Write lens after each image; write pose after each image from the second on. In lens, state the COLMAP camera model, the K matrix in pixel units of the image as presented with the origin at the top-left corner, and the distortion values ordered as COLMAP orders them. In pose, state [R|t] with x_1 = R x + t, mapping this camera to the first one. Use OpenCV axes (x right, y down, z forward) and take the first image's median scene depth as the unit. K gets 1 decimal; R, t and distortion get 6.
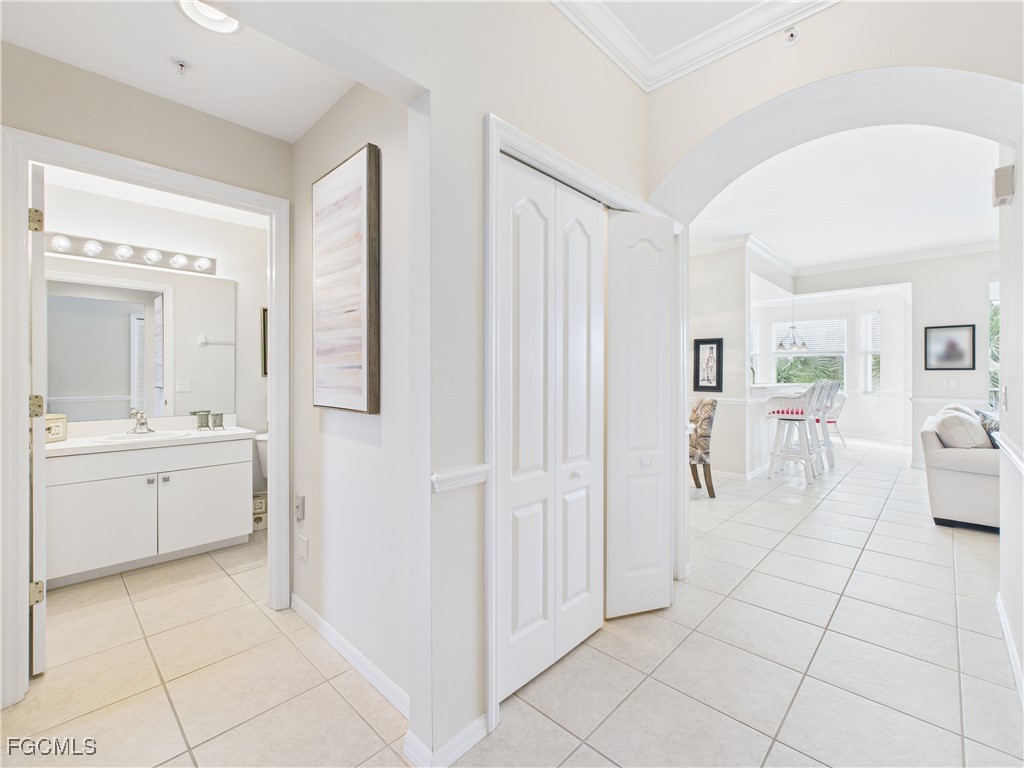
lens RADIAL K [[448.1, 0, 511.5], [0, 448.1, 372.6], [0, 0, 1]] dist [-0.001014, 0.000302]
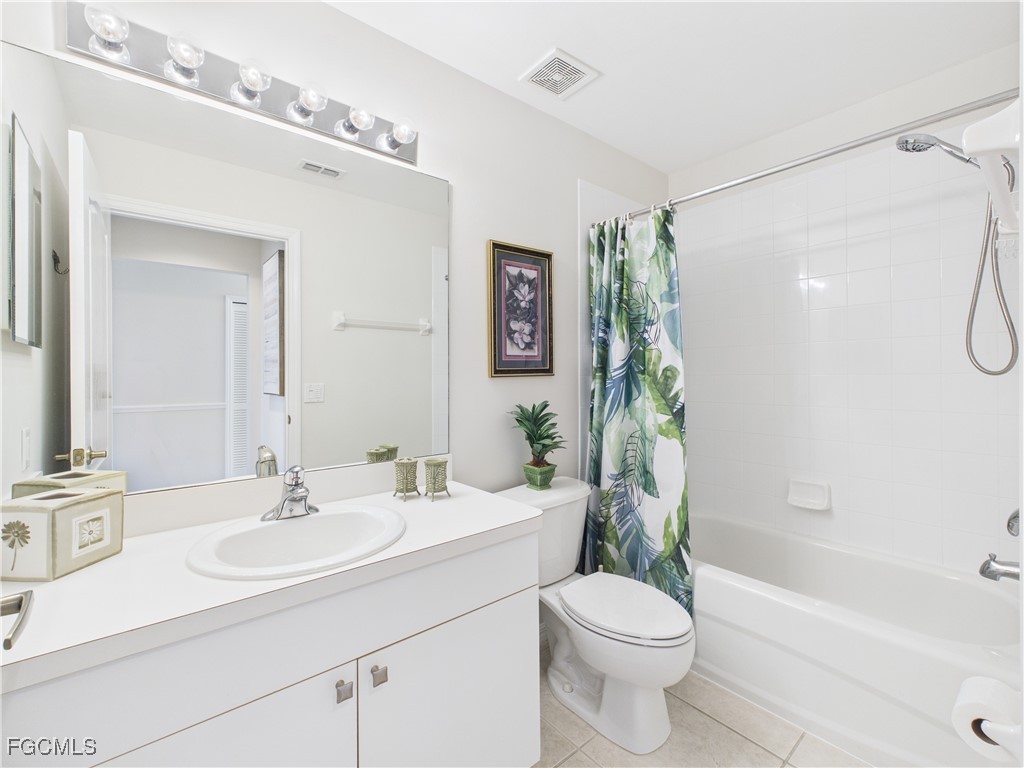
lens RADIAL K [[448.1, 0, 511.5], [0, 448.1, 372.6], [0, 0, 1]] dist [-0.001014, 0.000302]
pose [[0.993298, -0.005051, -0.115472, -0.507599], [0.005386, 0.999982, 0.002592, 0.001676], [0.115457, -0.003197, 0.993307, 0.539995]]
